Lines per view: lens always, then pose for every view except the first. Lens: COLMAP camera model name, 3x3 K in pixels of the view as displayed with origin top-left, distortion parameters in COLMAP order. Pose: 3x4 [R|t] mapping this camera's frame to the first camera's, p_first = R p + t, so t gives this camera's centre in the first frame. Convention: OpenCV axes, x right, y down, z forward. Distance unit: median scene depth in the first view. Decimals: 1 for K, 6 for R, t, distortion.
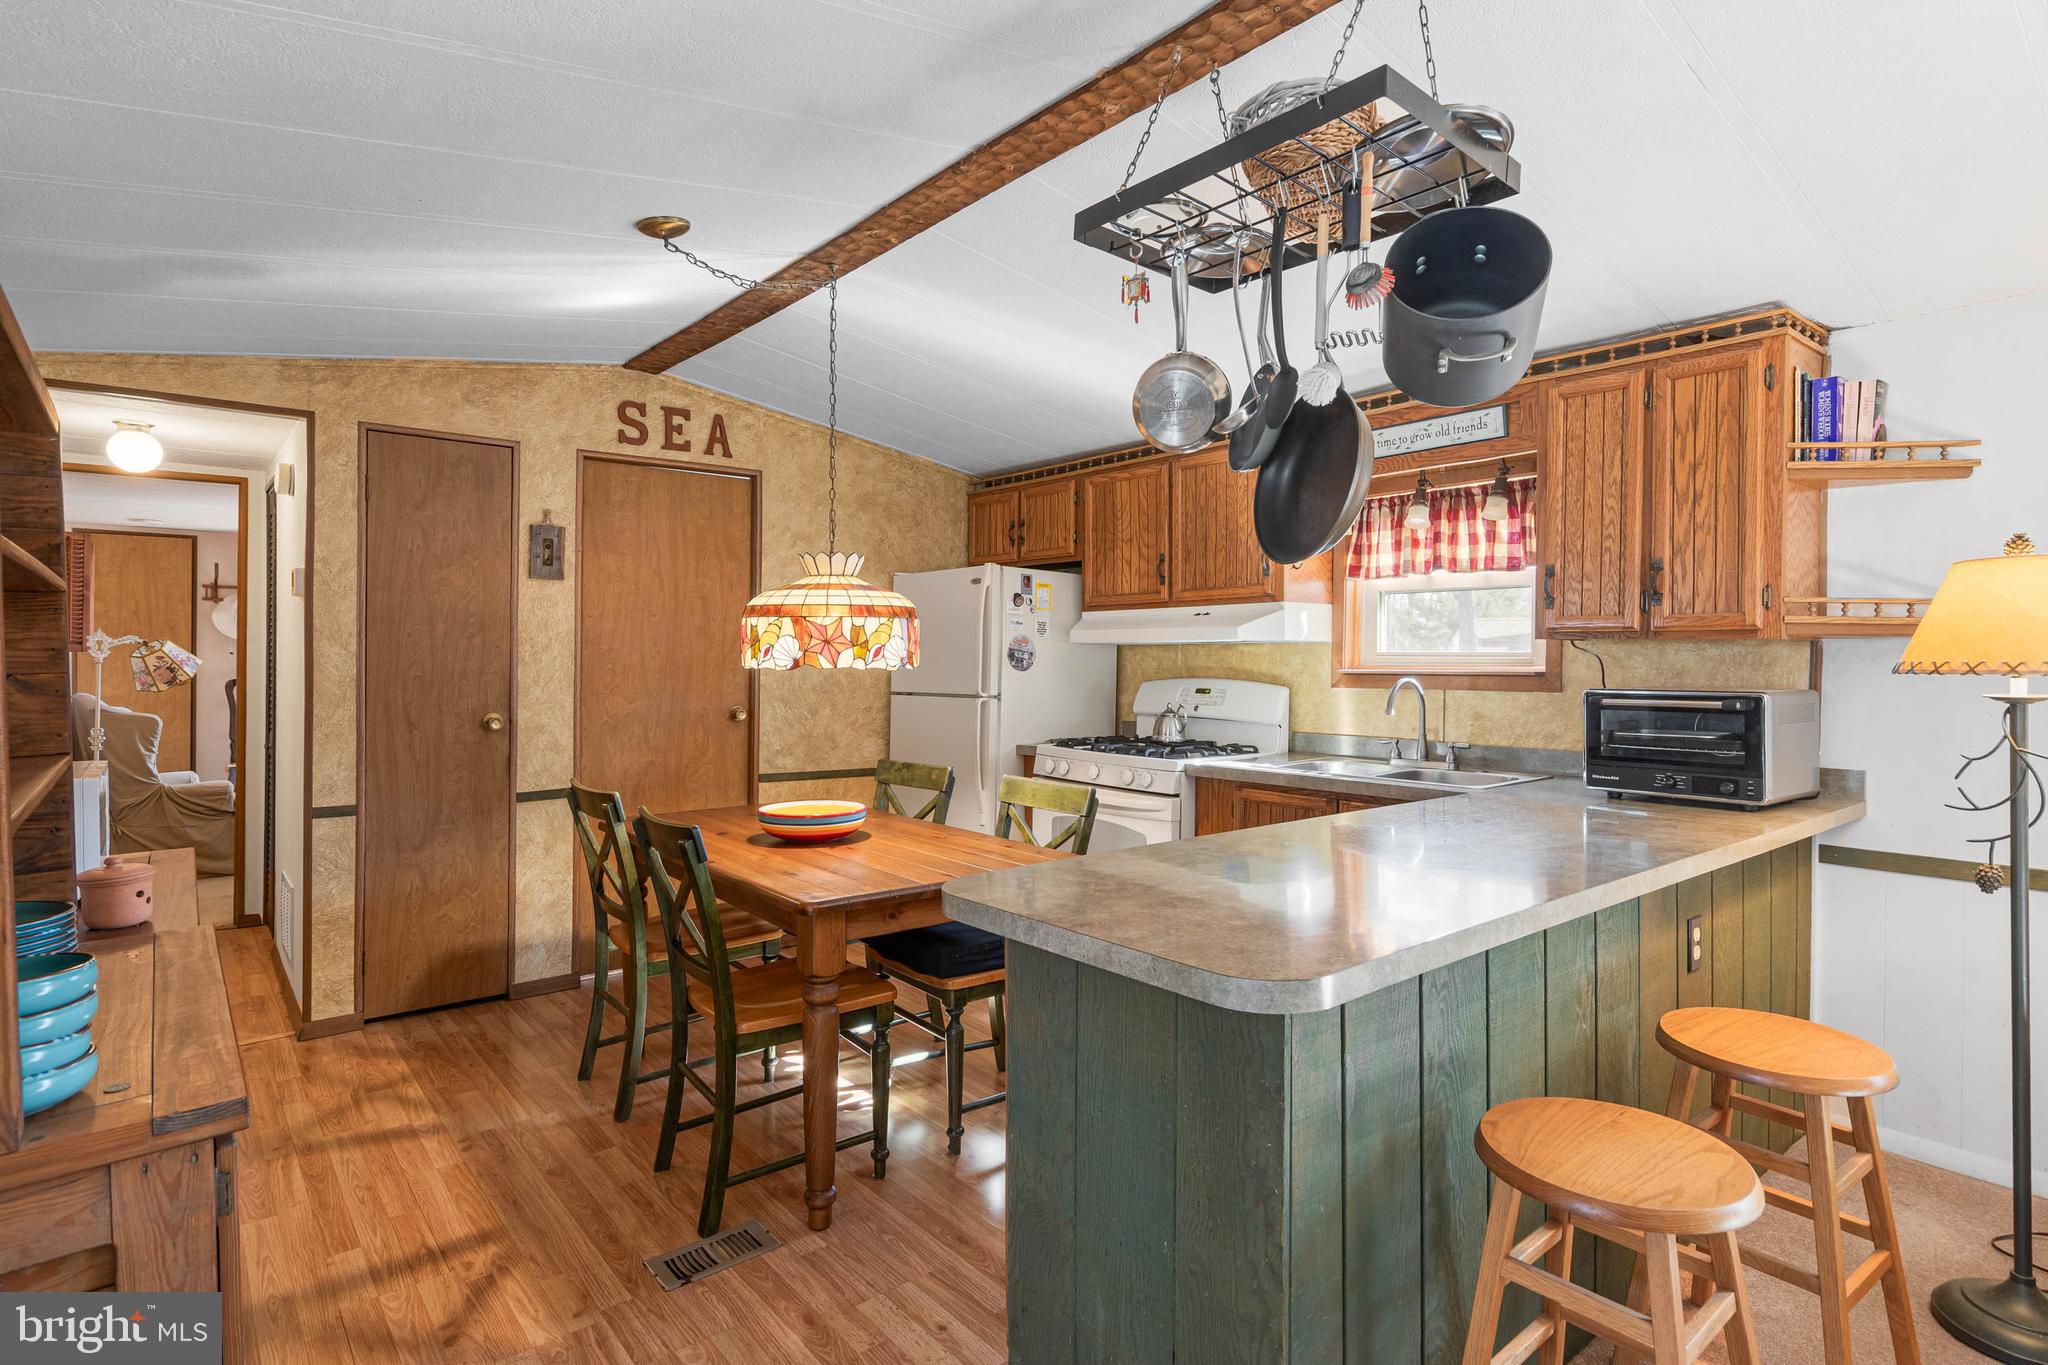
lens RADIAL K [[1041.2, 0, 1028.4], [0, 1041.2, 653.7], [0, 0, 1]] dist [-0.004861, -0.006120]
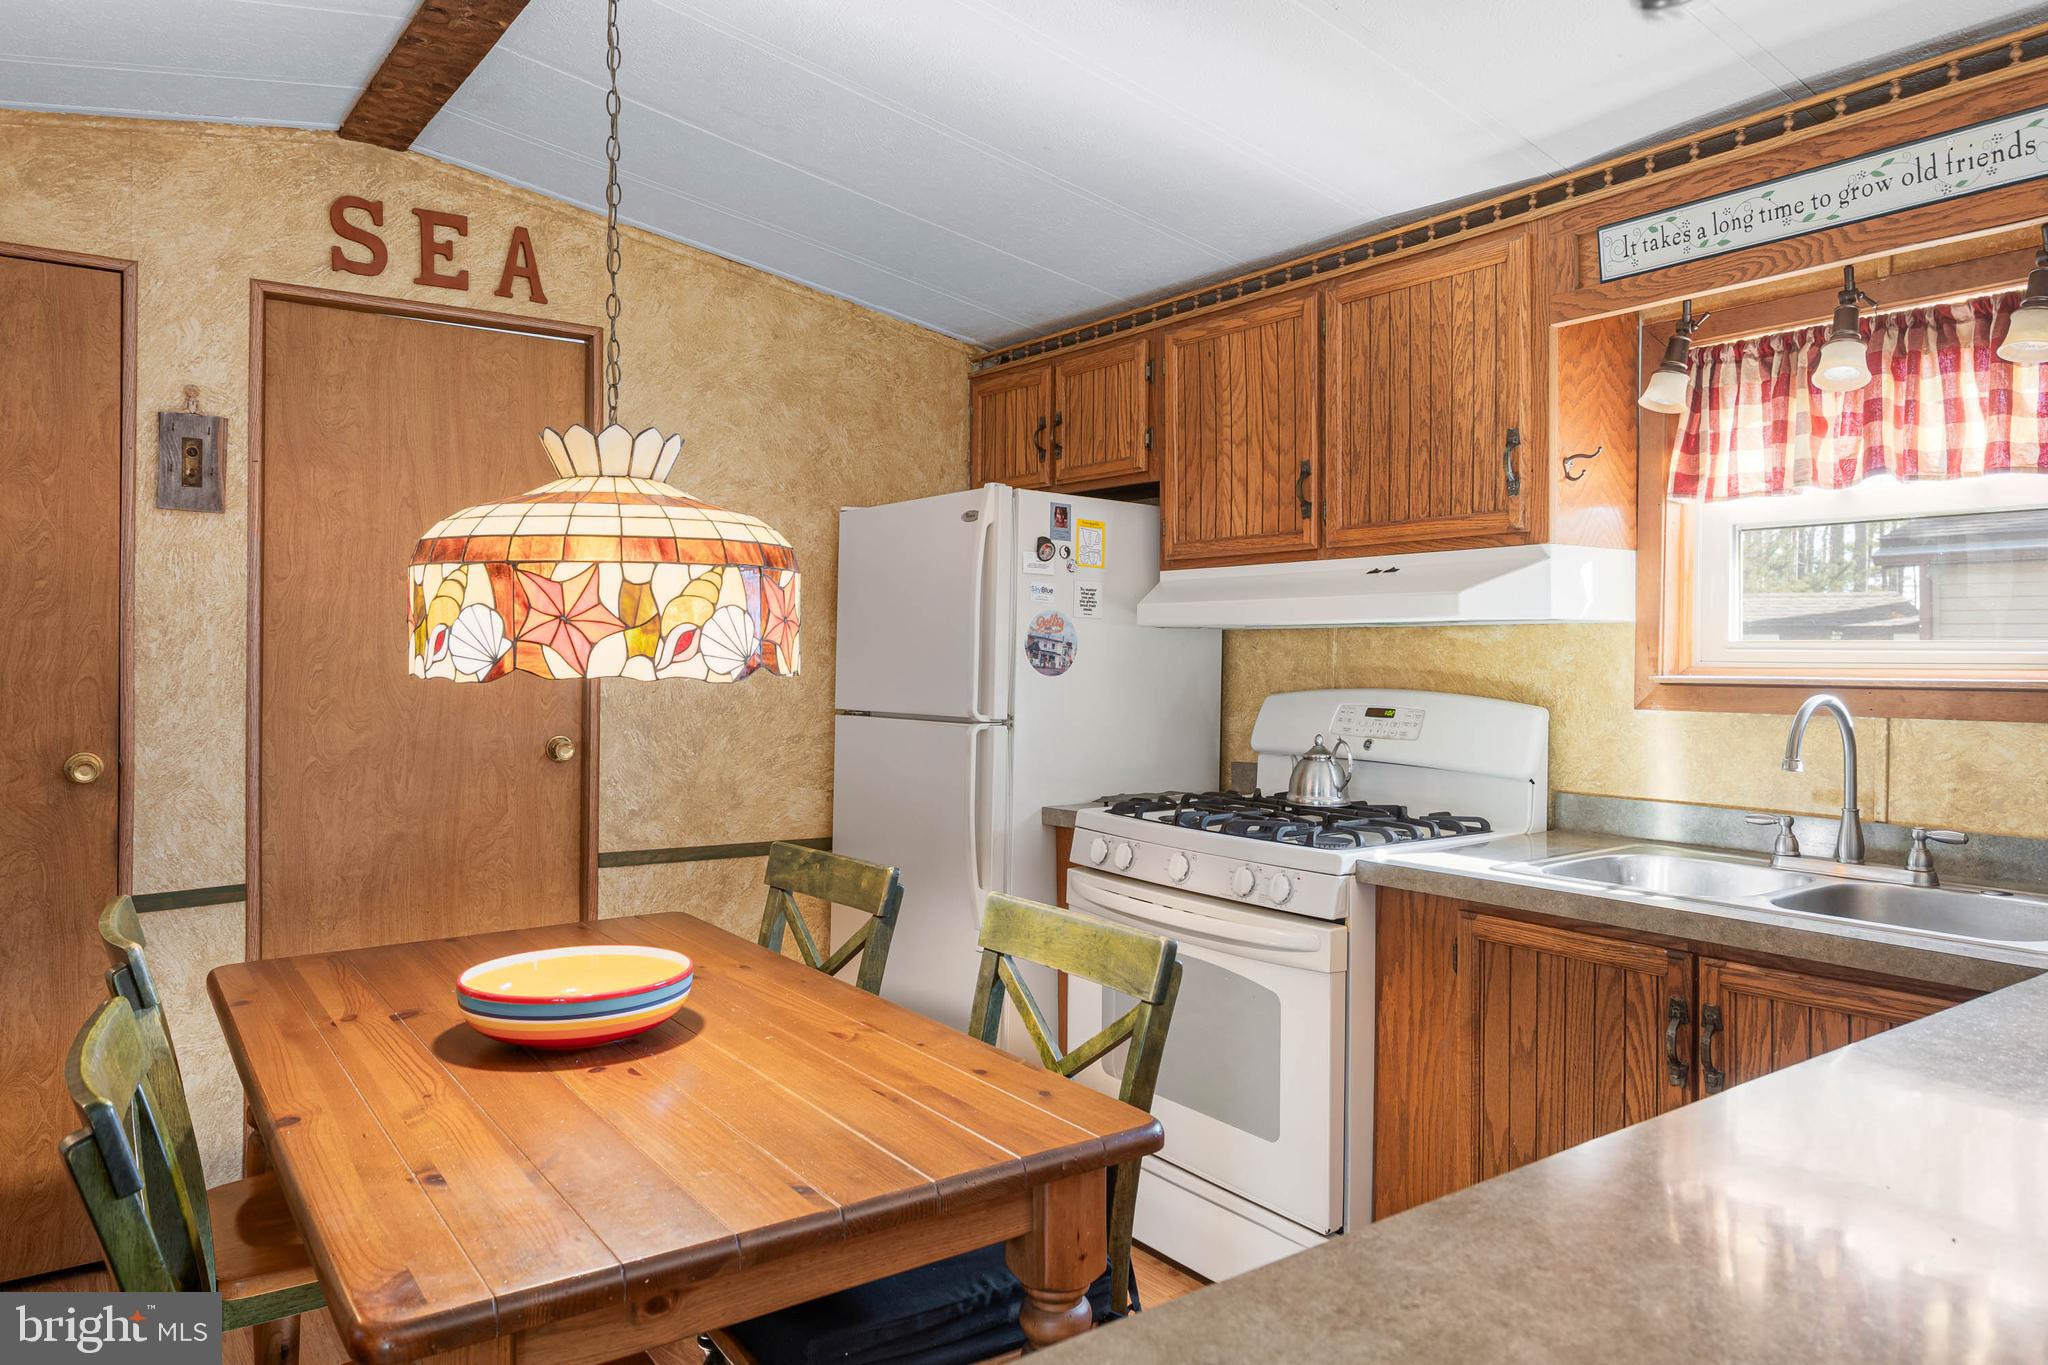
lens RADIAL K [[1352.0, 0, 1029.6], [0, 1352.0, 645.6], [0, 0, 1]] dist [0.004857, 0.001740]
pose [[0.998493, -0.000133, -0.054876, 0.024682], [0.000198, 0.999999, 0.001180, -0.000461], [0.054876, -0.001189, 0.998492, 0.303631]]
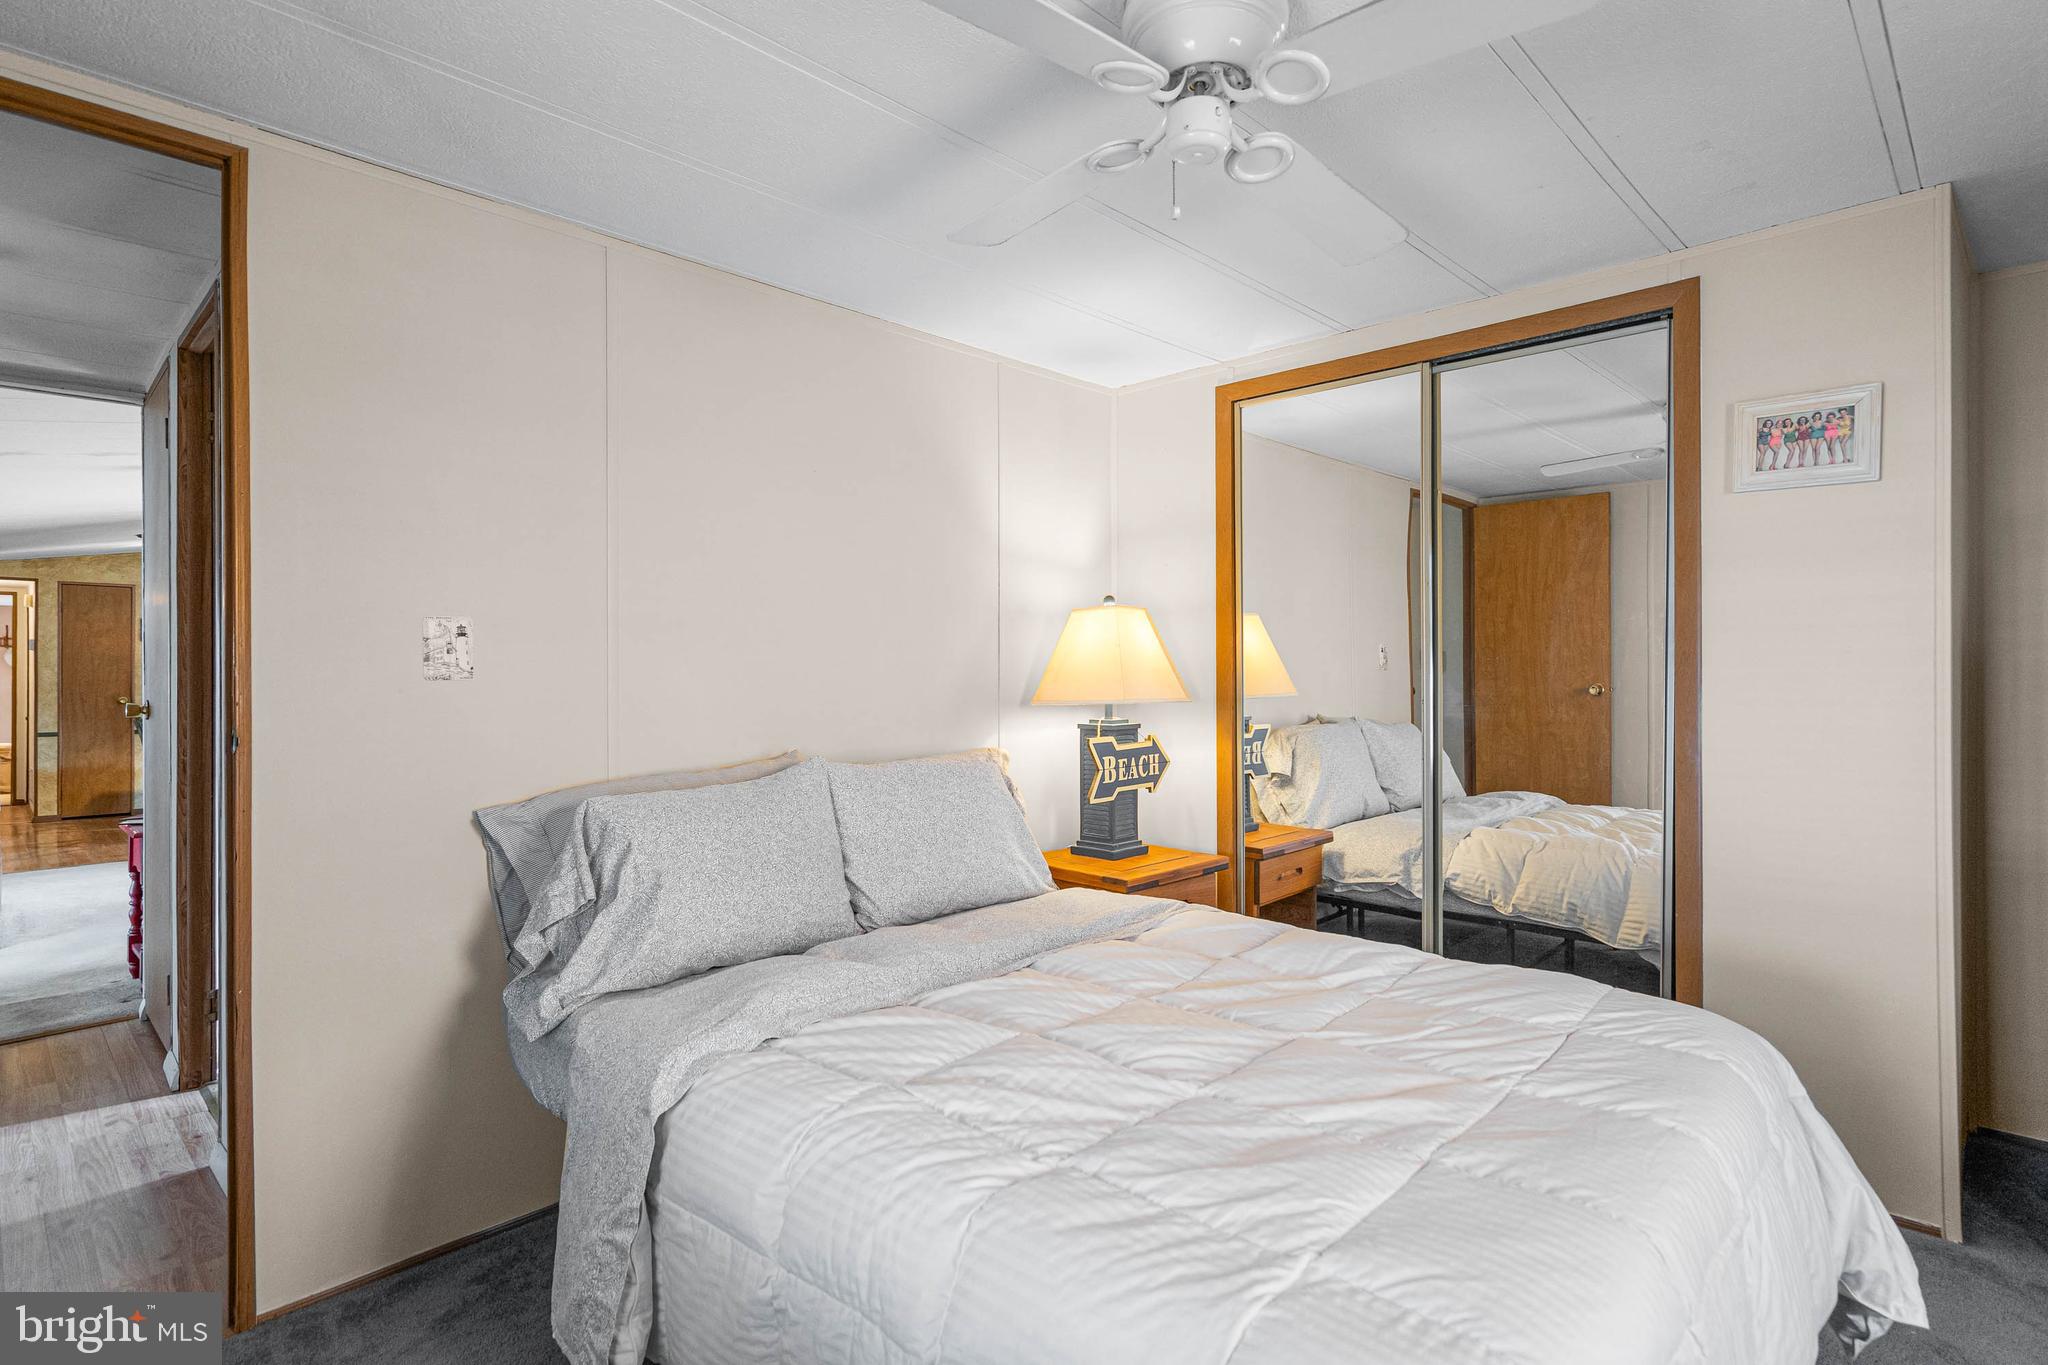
lens RADIAL K [[1041.2, 0, 1083.1], [0, 1041.2, 666.3], [0, 0, 1]] dist [-0.004861, -0.006120]
pose [[0.991663, -0.008832, 0.128558, 1.380092], [0.009152, 0.999956, -0.001902, 0.010741], [-0.128536, 0.003063, 0.991700, -1.655808]]
